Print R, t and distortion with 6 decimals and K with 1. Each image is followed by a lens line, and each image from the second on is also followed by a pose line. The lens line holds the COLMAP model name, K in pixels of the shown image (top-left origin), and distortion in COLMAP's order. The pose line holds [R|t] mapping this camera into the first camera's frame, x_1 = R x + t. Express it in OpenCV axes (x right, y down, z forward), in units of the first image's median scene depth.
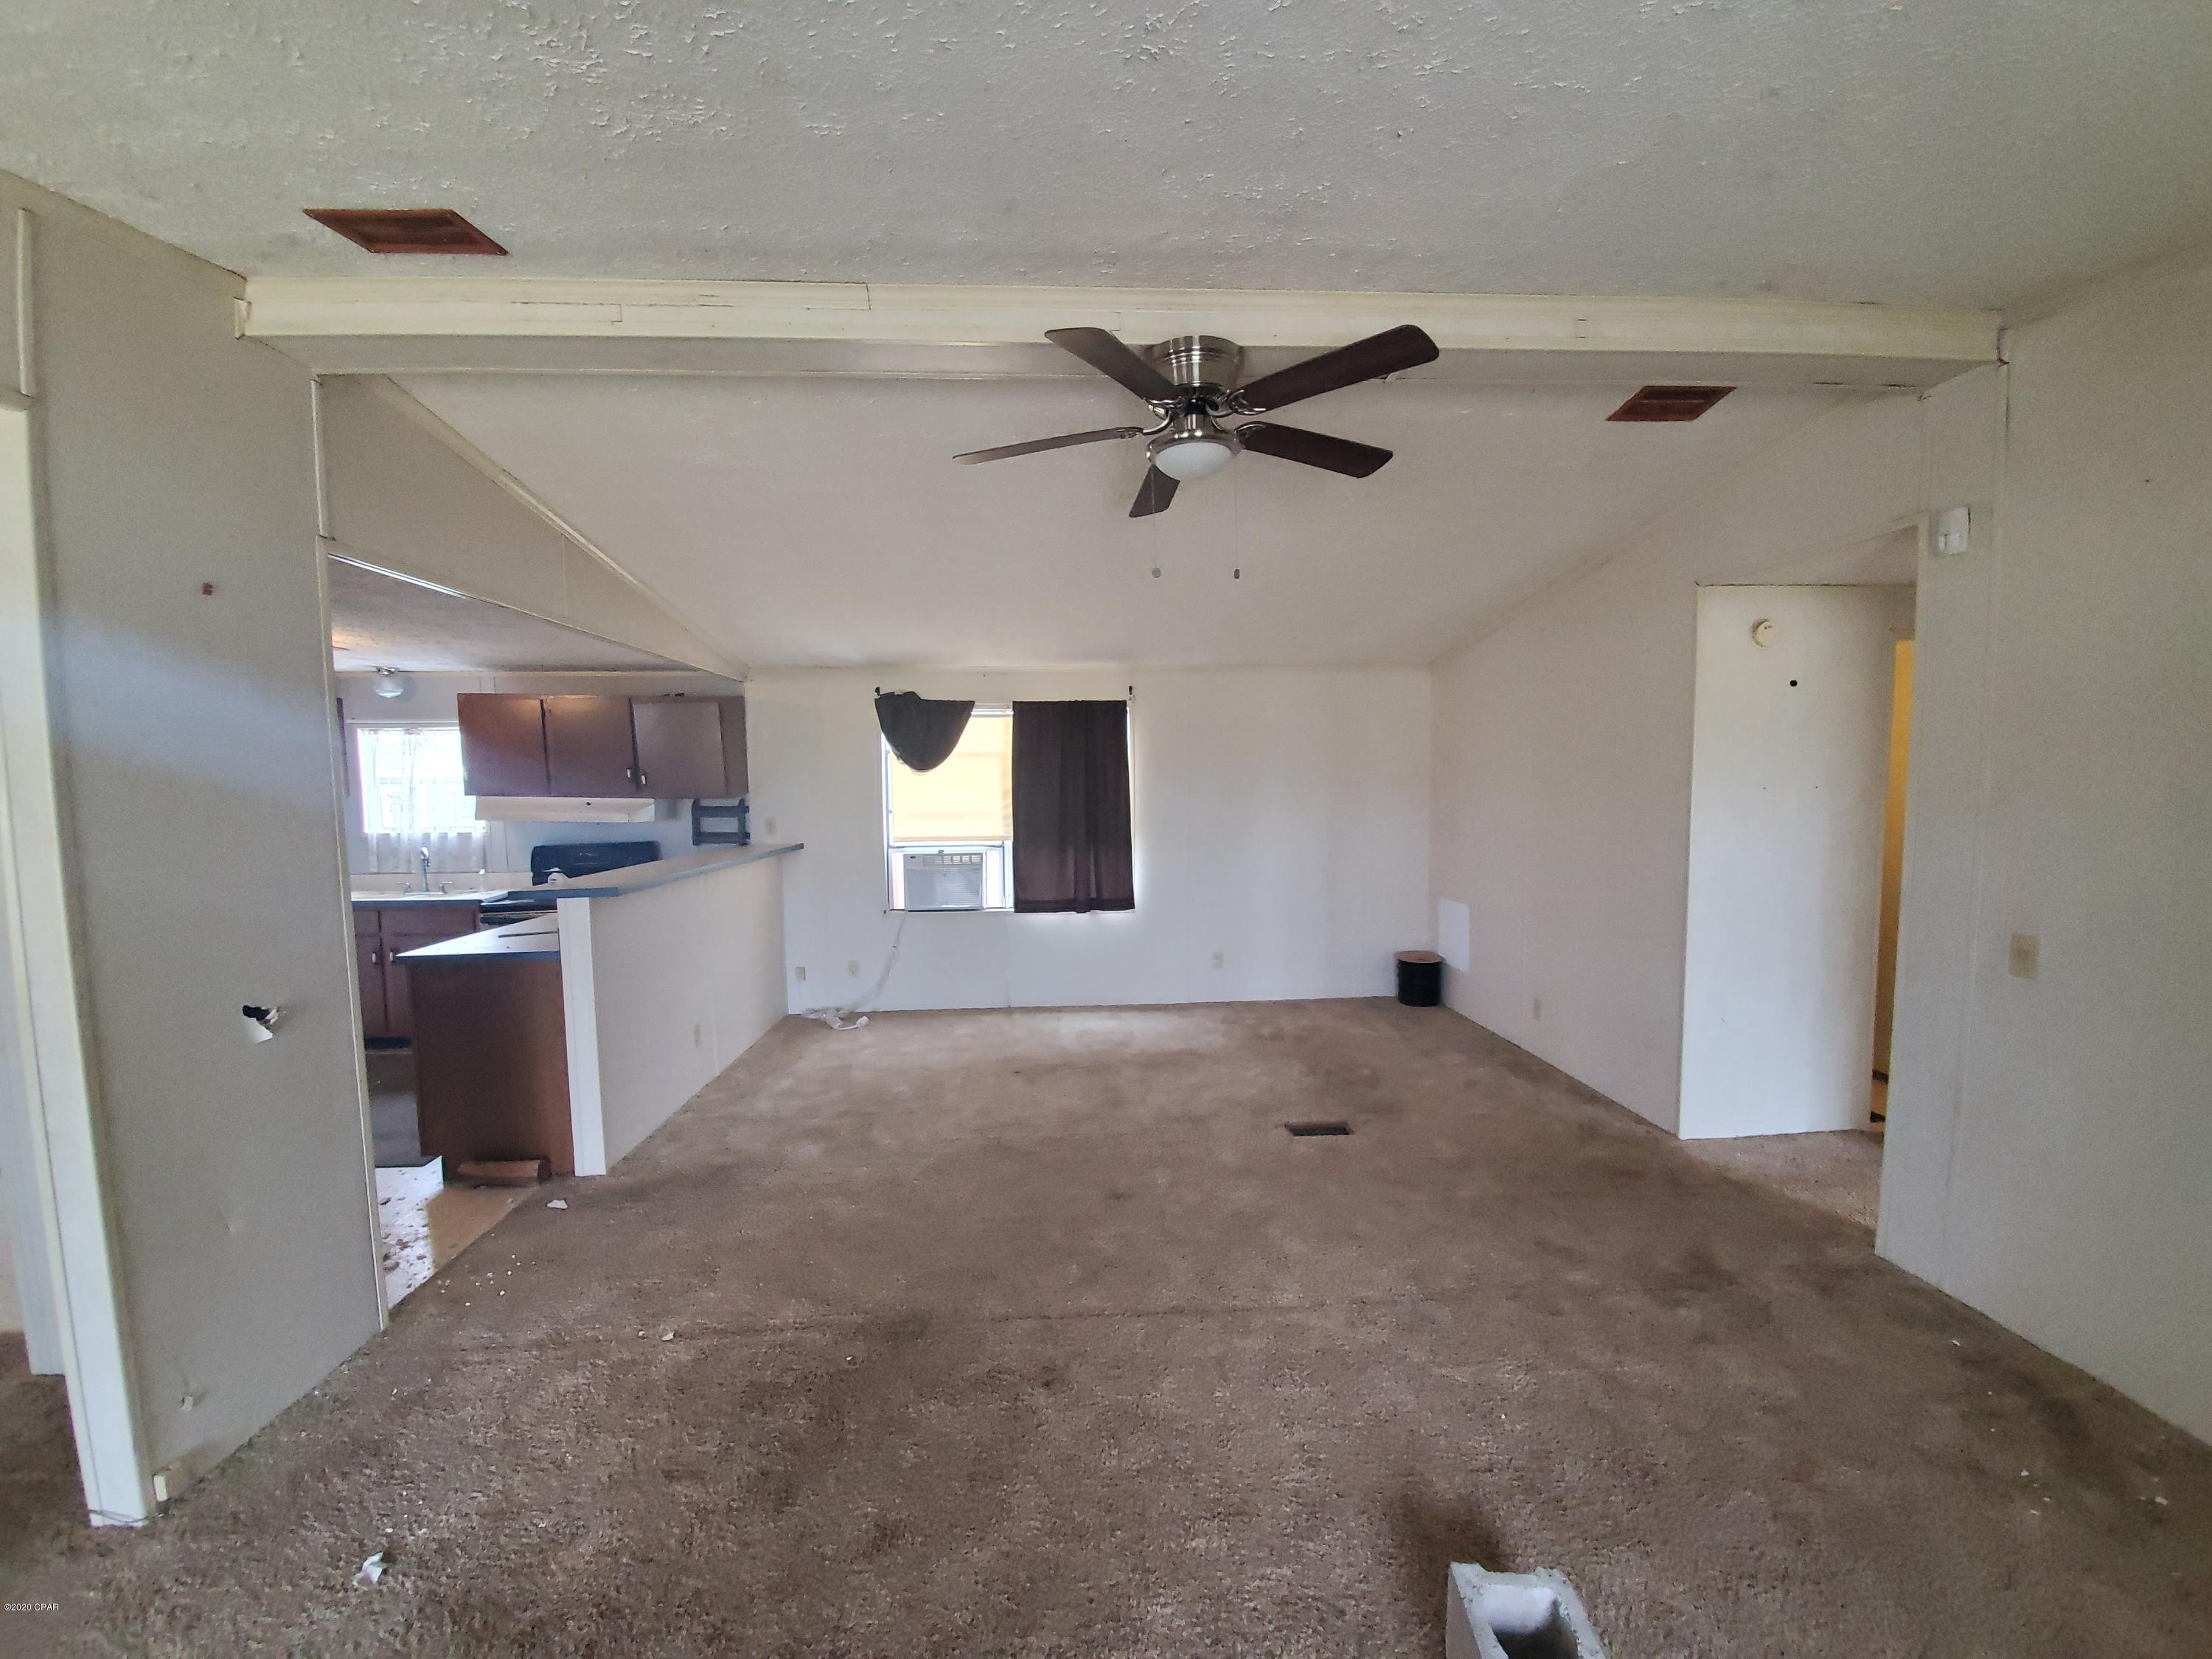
lens RADIAL K [[872.0, 0, 1107.0], [0, 872.0, 845.4], [0, 0, 1]] dist [-0.001154, -0.011785]
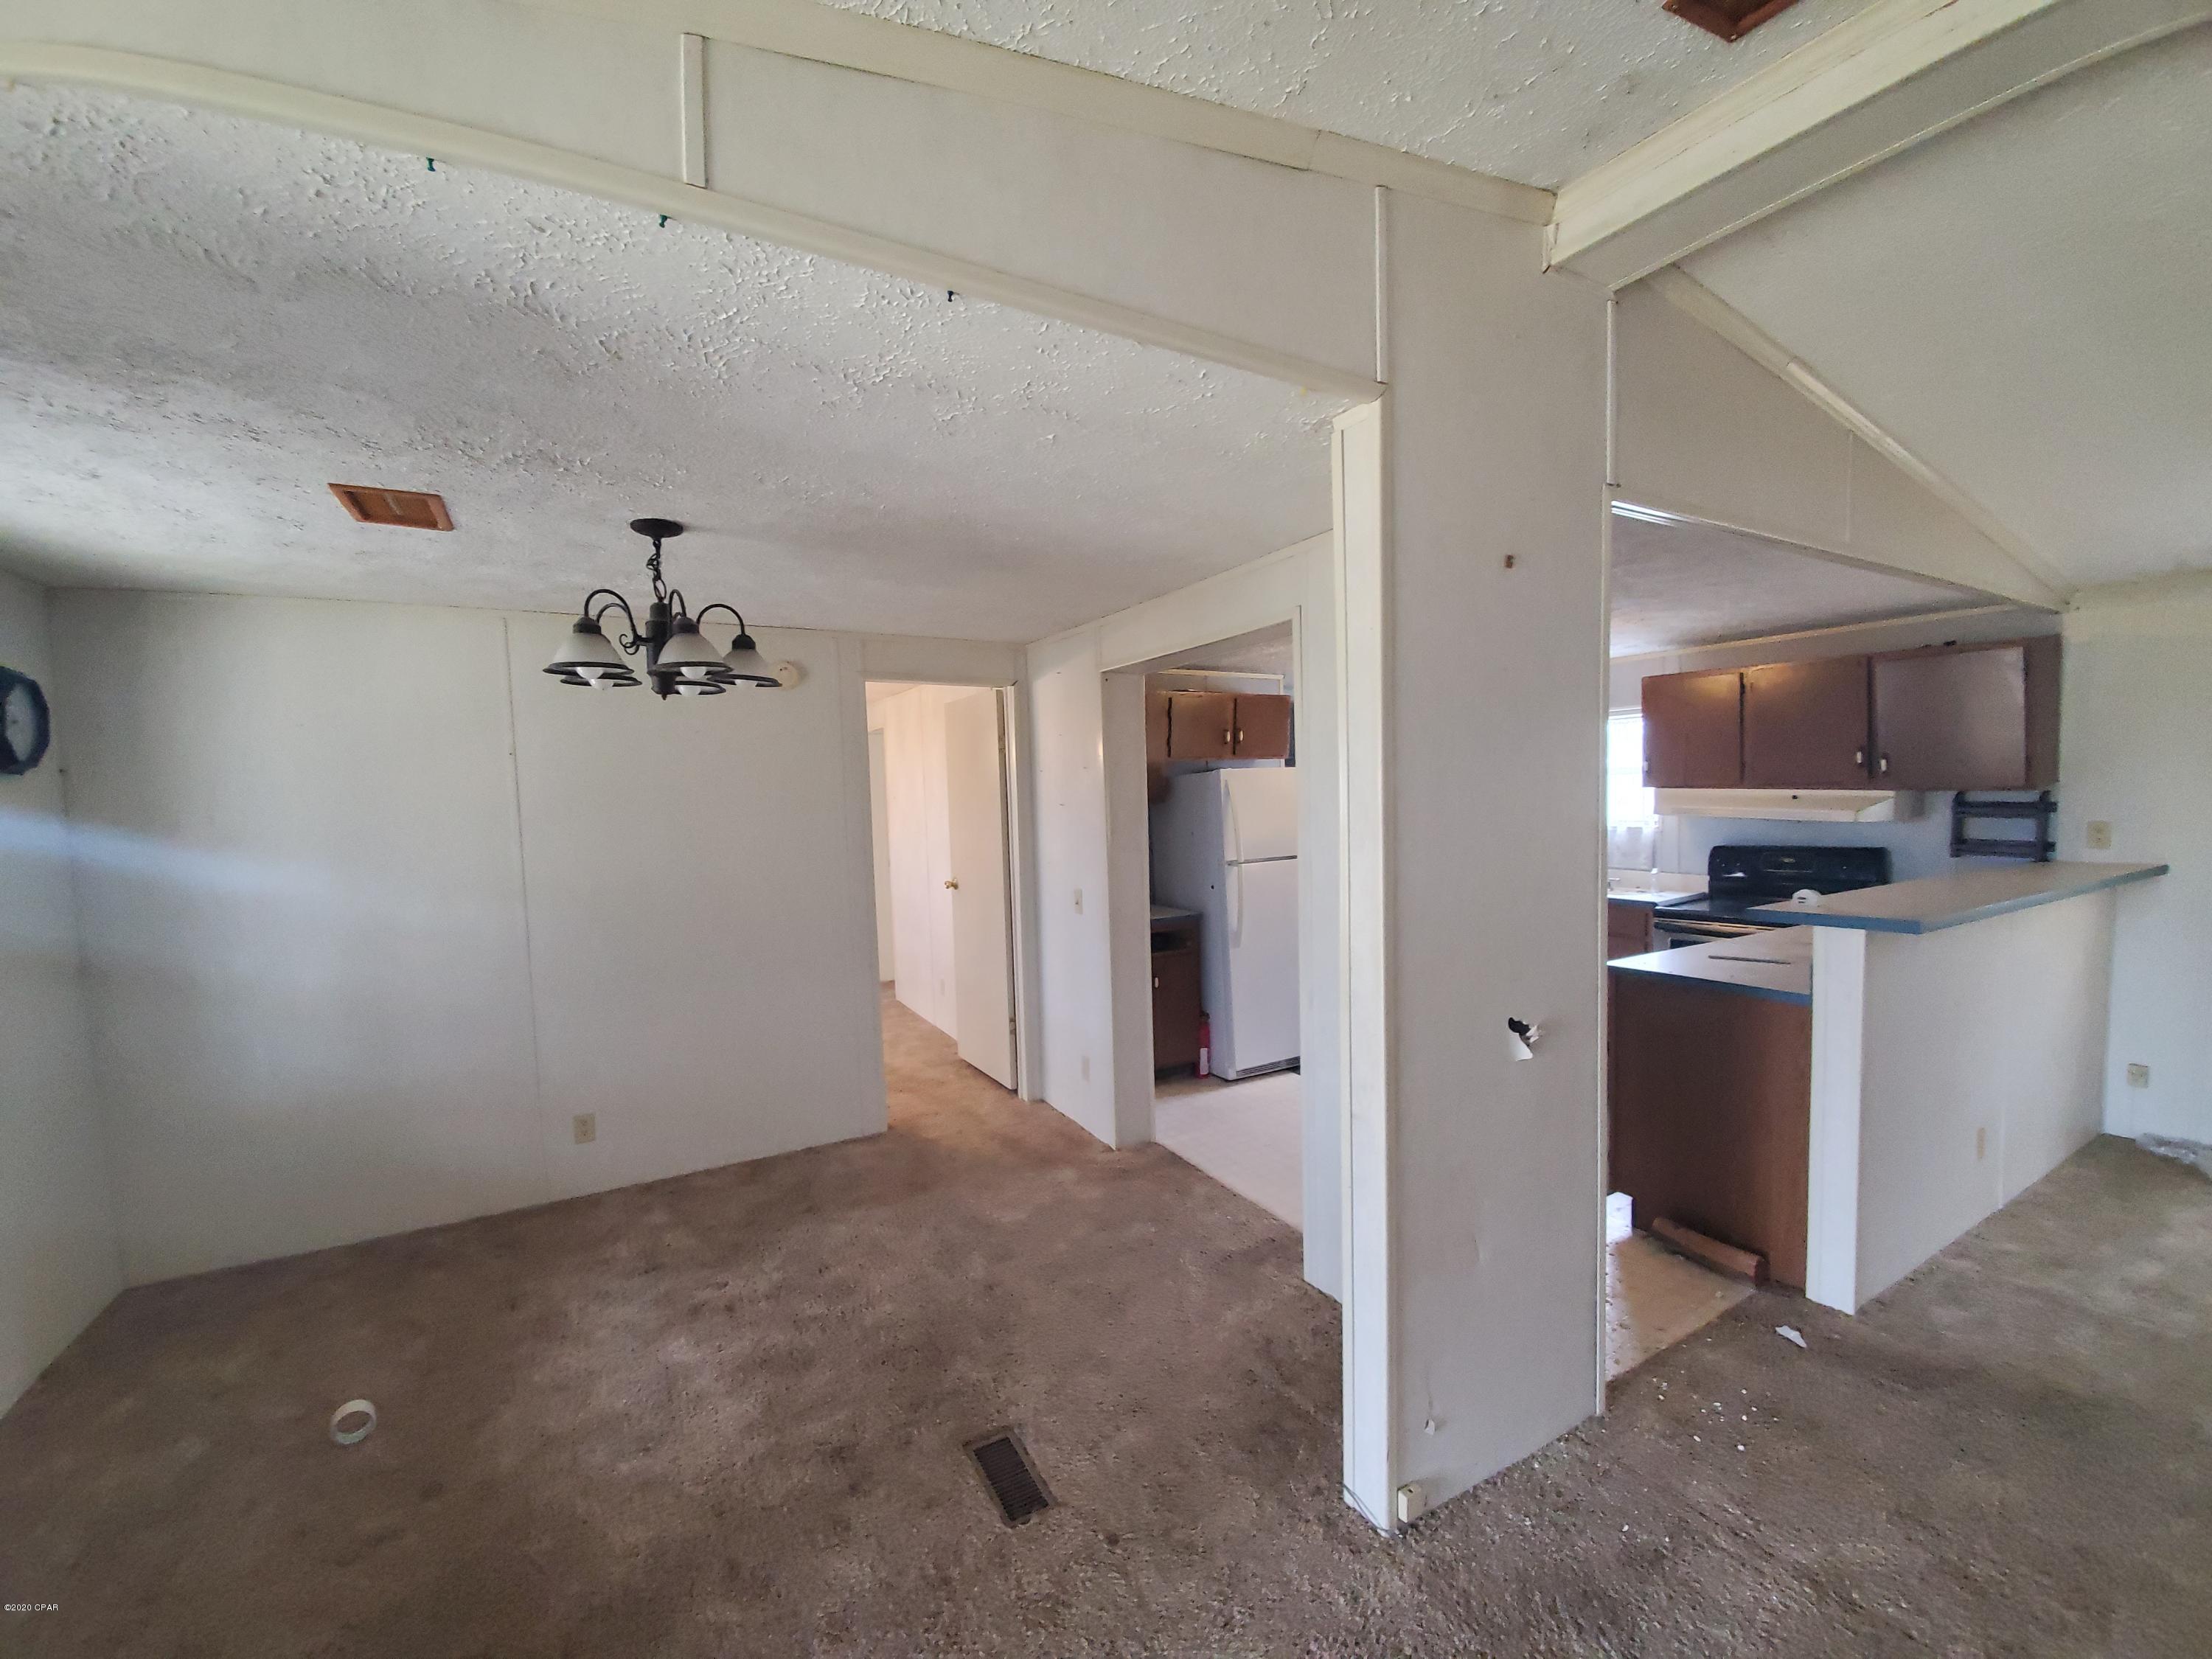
lens RADIAL K [[872.0, 0, 1107.0], [0, 872.0, 845.4], [0, 0, 1]] dist [-0.001154, -0.011785]
pose [[0.435141, 0.053444, -0.898775, -0.216092], [-0.044685, 0.998288, 0.037728, -0.007826], [0.899253, 0.023745, 0.436784, 0.120147]]
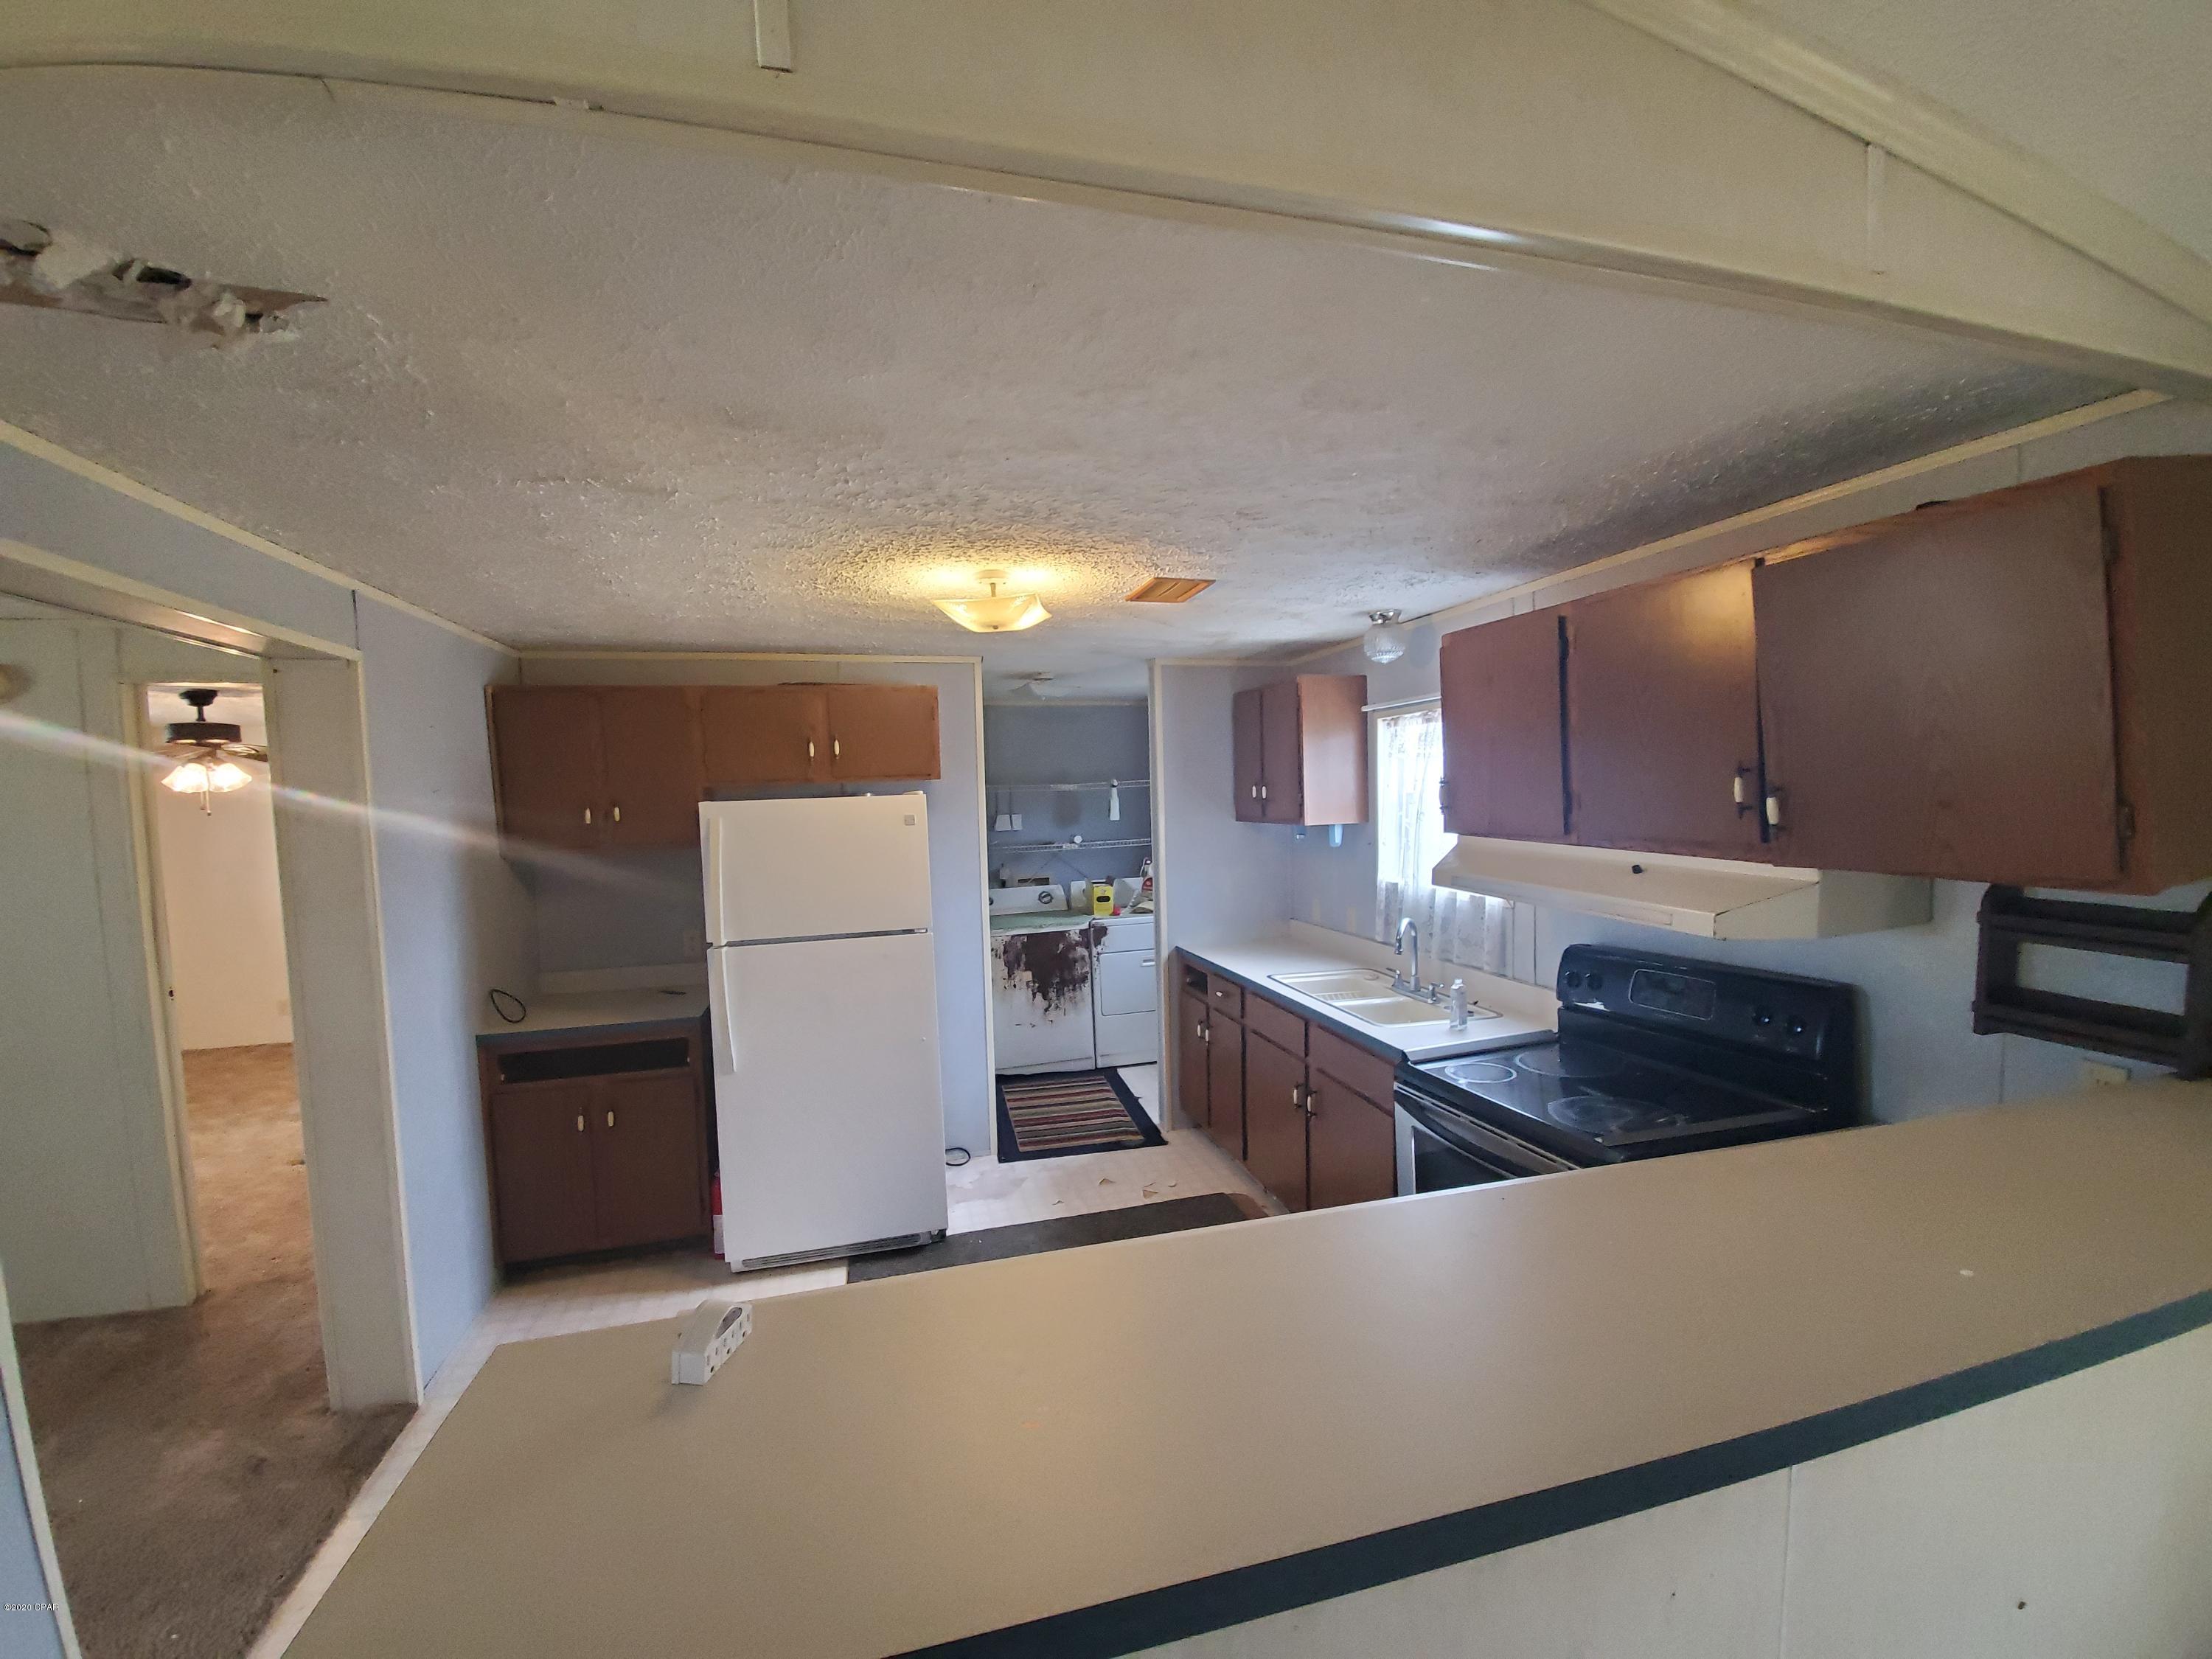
lens RADIAL K [[872.0, 0, 1107.0], [0, 872.0, 845.4], [0, 0, 1]] dist [-0.001154, -0.011785]
pose [[0.198983, 0.062367, -0.978016, -0.383653], [-0.049601, 0.997335, 0.053507, -0.095552], [0.978747, 0.037864, 0.201546, 0.987992]]
